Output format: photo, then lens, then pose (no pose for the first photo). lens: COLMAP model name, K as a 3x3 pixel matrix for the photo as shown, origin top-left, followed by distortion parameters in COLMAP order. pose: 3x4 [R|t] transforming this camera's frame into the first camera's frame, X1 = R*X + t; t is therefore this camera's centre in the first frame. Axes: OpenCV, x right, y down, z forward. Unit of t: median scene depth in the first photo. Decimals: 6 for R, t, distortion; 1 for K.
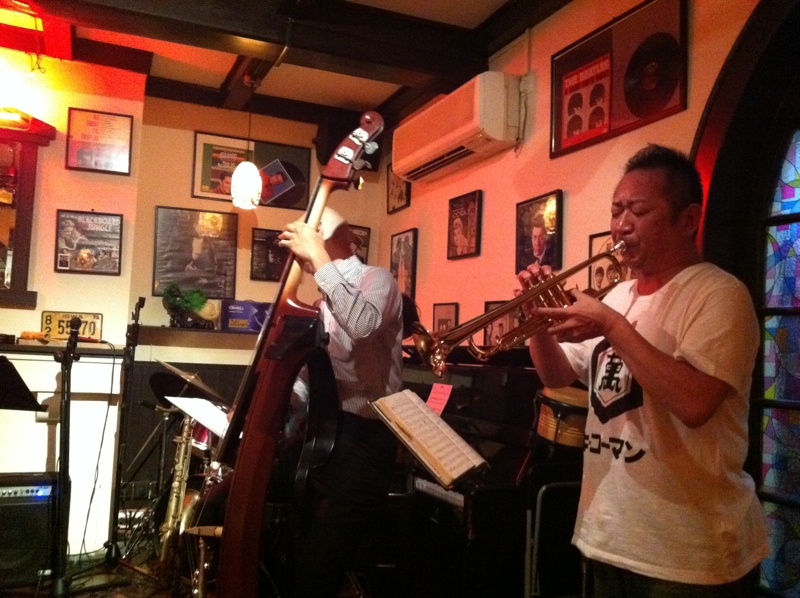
lens RADIAL K [[742.7, 0, 400.0], [0, 742.7, 299.0], [0, 0, 1]] dist [0.000606, -0.000252]
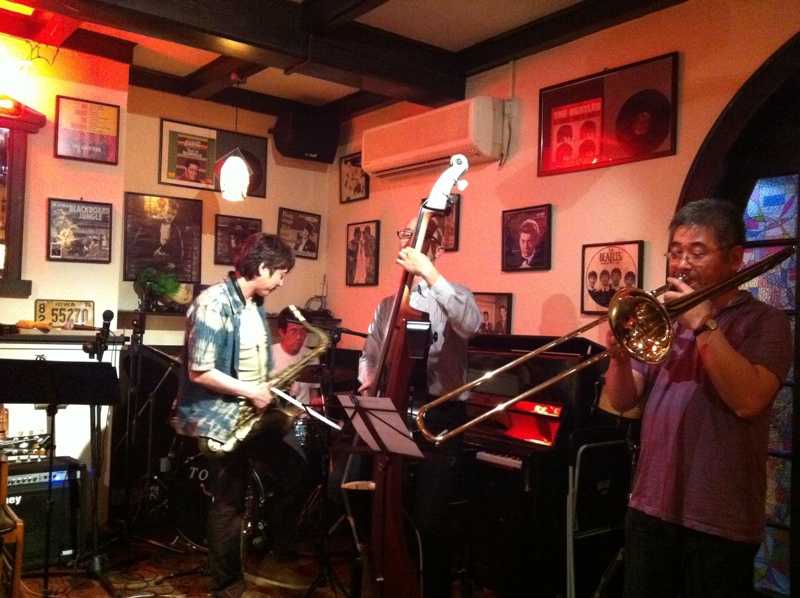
lens RADIAL K [[742.7, 0, 400.0], [0, 742.7, 299.0], [0, 0, 1]] dist [0.000606, -0.000252]
pose [[0.969513, -0.004159, 0.245004, -0.246812], [-0.009038, 0.998568, 0.052719, -0.041567], [-0.244873, -0.053326, 0.968088, -0.094081]]
